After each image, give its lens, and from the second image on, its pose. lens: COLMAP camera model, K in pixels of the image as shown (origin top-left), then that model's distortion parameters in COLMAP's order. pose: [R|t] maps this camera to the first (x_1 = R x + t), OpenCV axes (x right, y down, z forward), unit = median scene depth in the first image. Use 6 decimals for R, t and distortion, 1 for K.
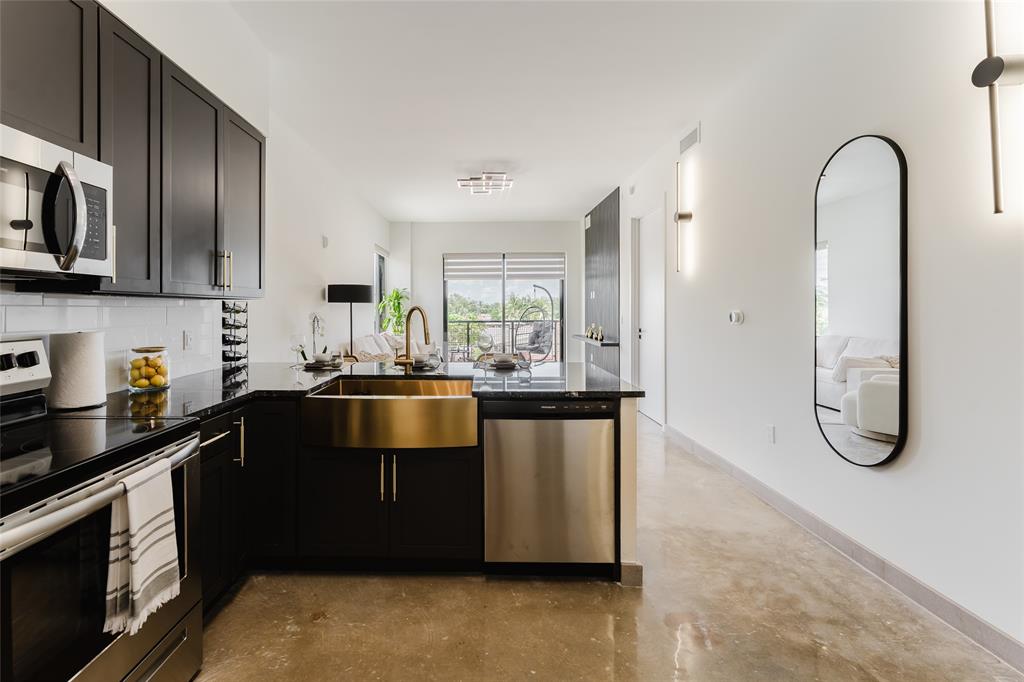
lens RADIAL K [[429.2, 0, 471.0], [0, 429.2, 315.4], [0, 0, 1]] dist [0.000099, 0.000109]
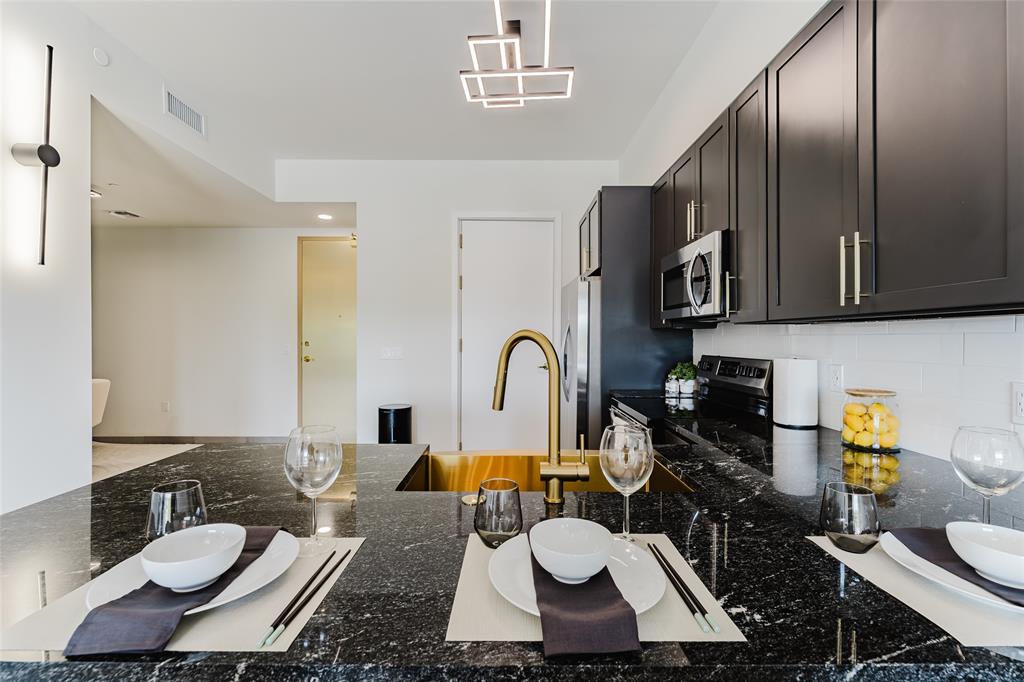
lens RADIAL K [[424.7, 0, 512.0], [0, 424.7, 341.0], [0, 0, 1]] dist [-0.001268, -0.000099]
pose [[-0.999470, 0.001466, -0.032525, -0.119931], [0.000914, 0.999855, 0.016982, -0.022749], [0.032546, 0.016943, -0.999327, 1.774321]]
